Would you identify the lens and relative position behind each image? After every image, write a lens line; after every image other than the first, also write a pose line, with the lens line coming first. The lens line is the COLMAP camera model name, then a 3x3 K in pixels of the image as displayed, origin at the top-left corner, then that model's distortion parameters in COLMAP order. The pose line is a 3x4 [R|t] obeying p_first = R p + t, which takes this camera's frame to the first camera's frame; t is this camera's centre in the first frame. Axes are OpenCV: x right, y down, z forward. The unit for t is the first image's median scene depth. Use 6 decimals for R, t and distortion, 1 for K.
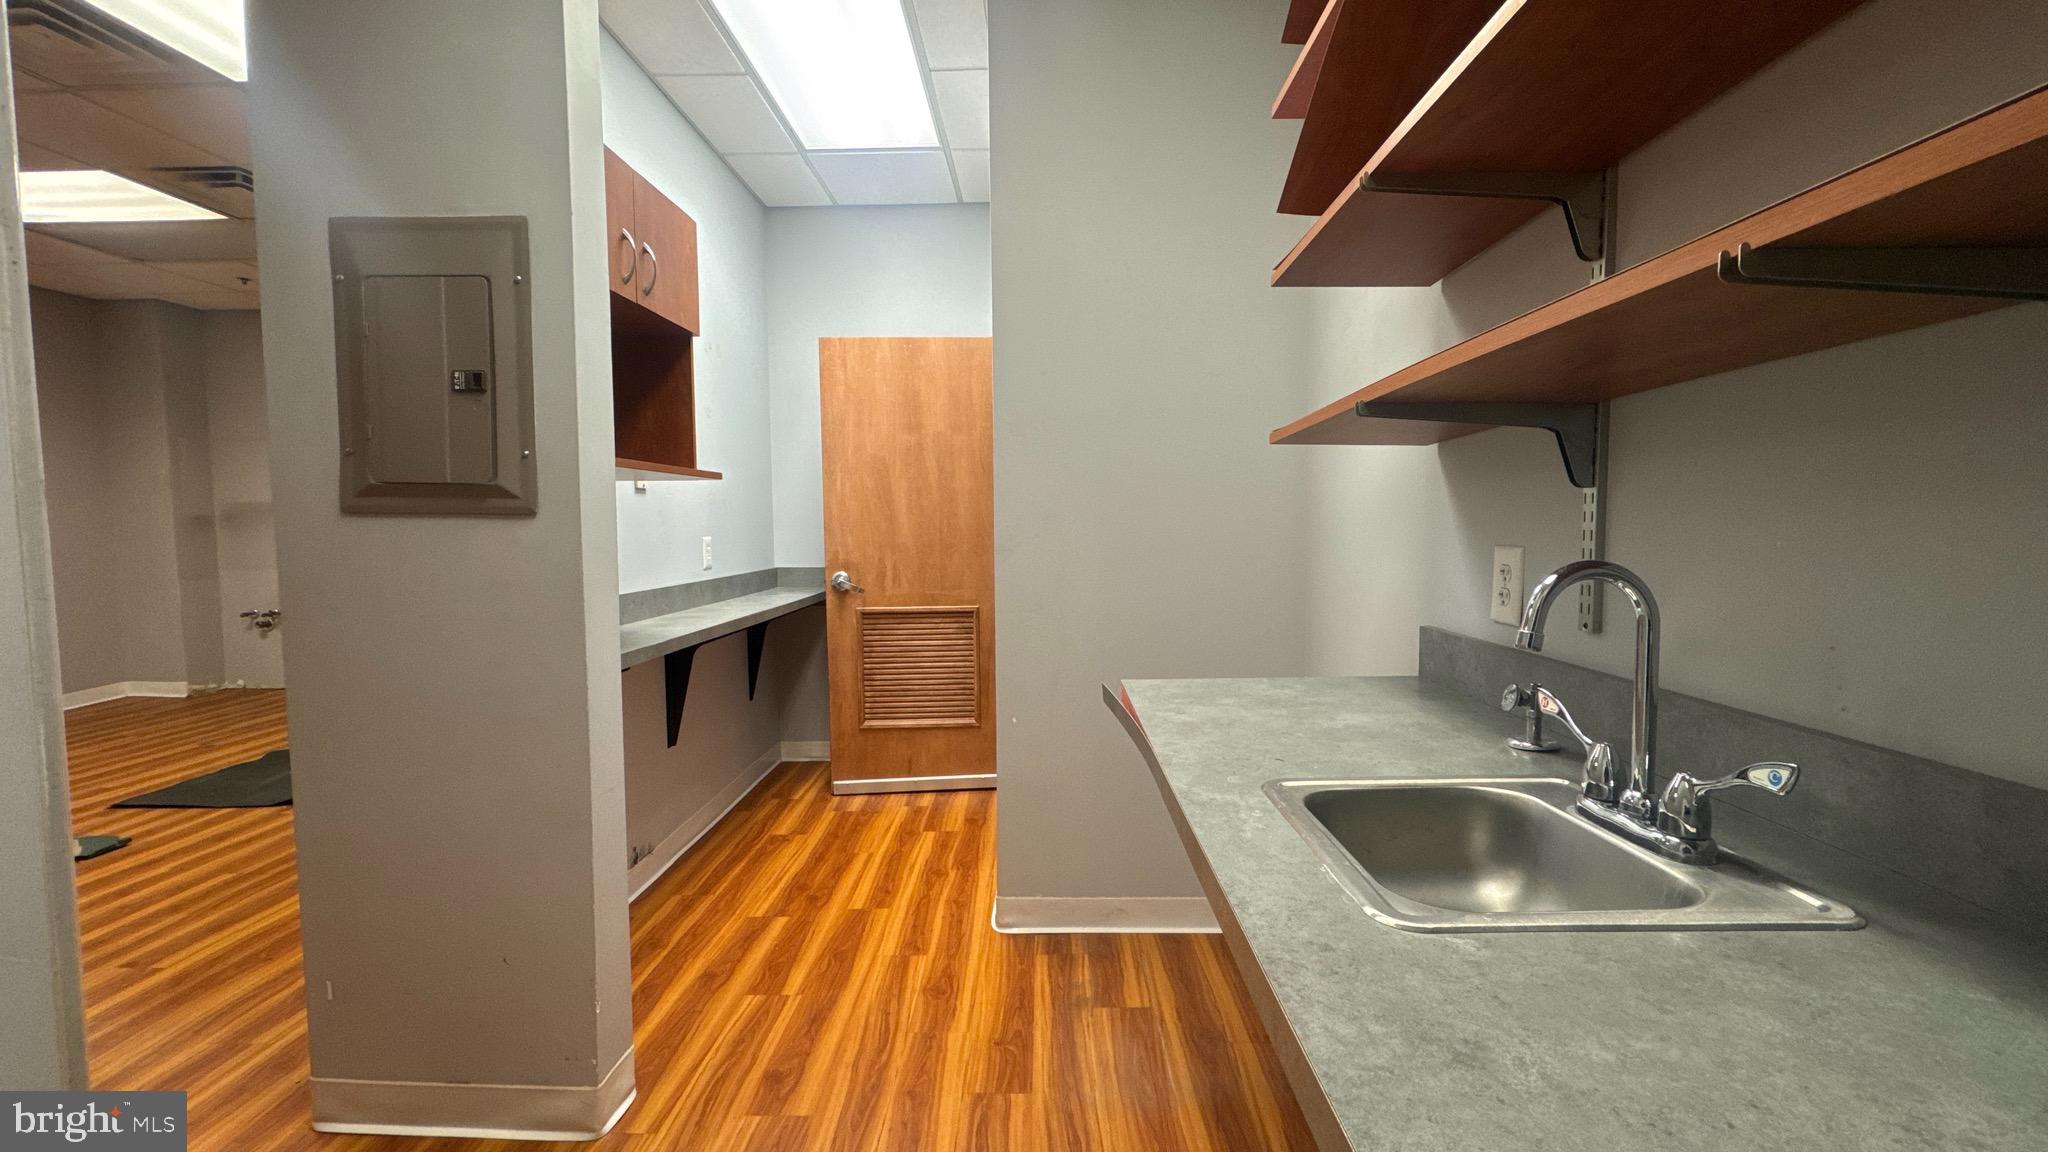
lens RADIAL K [[810.6, 0, 1024.9], [0, 810.6, 573.9], [0, 0, 1]] dist [-0.006839, 0.000283]
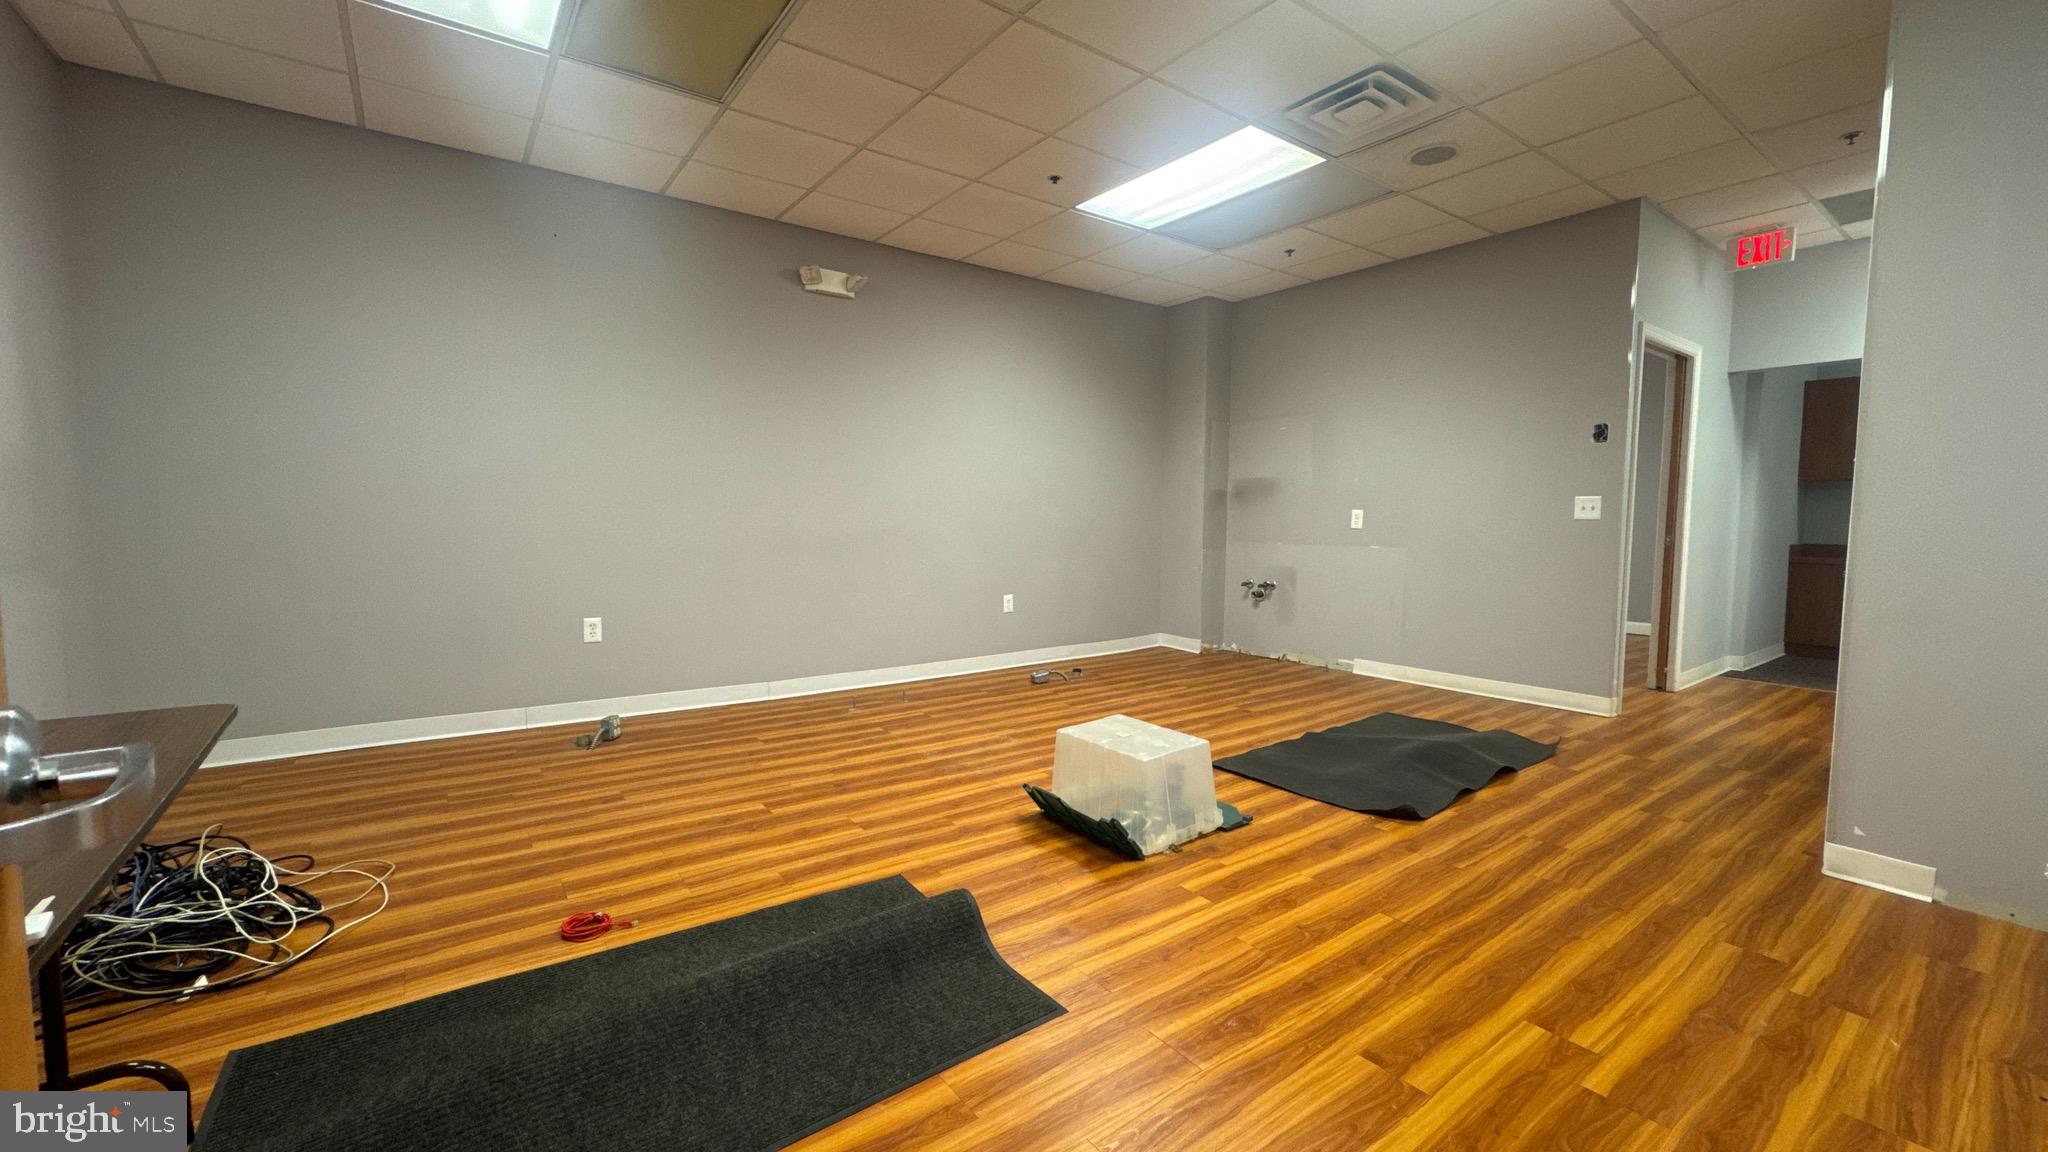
lens RADIAL K [[810.6, 0, 1024.6], [0, 810.6, 573.8], [0, 0, 1]] dist [-0.006839, 0.000283]
pose [[0.608449, 0.067312, -0.790733, -0.318564], [-0.064743, 0.997285, 0.035077, 0.019816], [0.790947, 0.029852, 0.611156, 0.123441]]
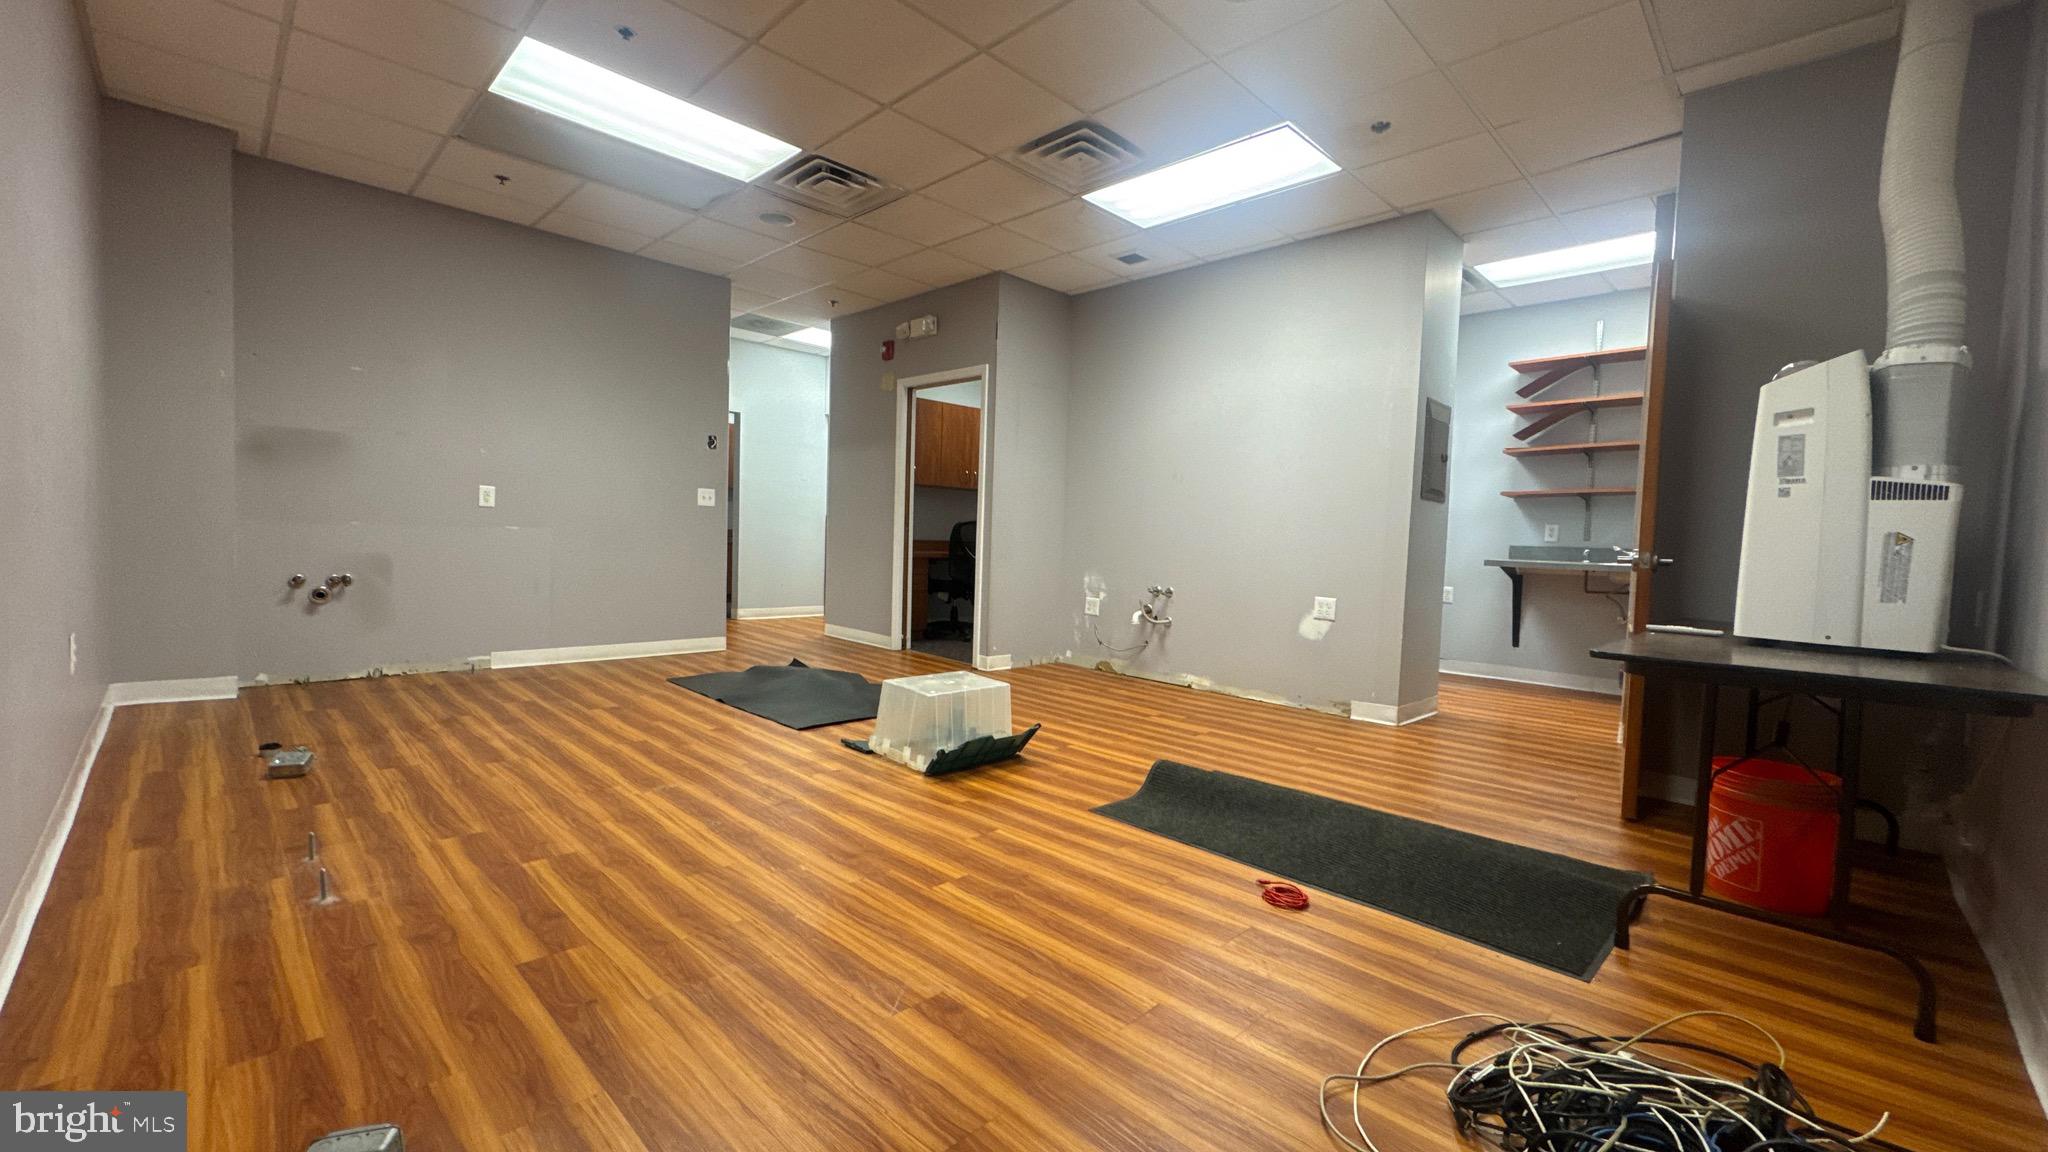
lens RADIAL K [[810.6, 0, 1028.4], [0, 810.6, 563.9], [0, 0, 1]] dist [-0.006839, 0.000283]
pose [[0.683459, 0.006553, 0.729960, -1.112011], [0.009276, 0.999801, -0.017661, 0.057071], [-0.729930, 0.018842, 0.683262, 0.017187]]
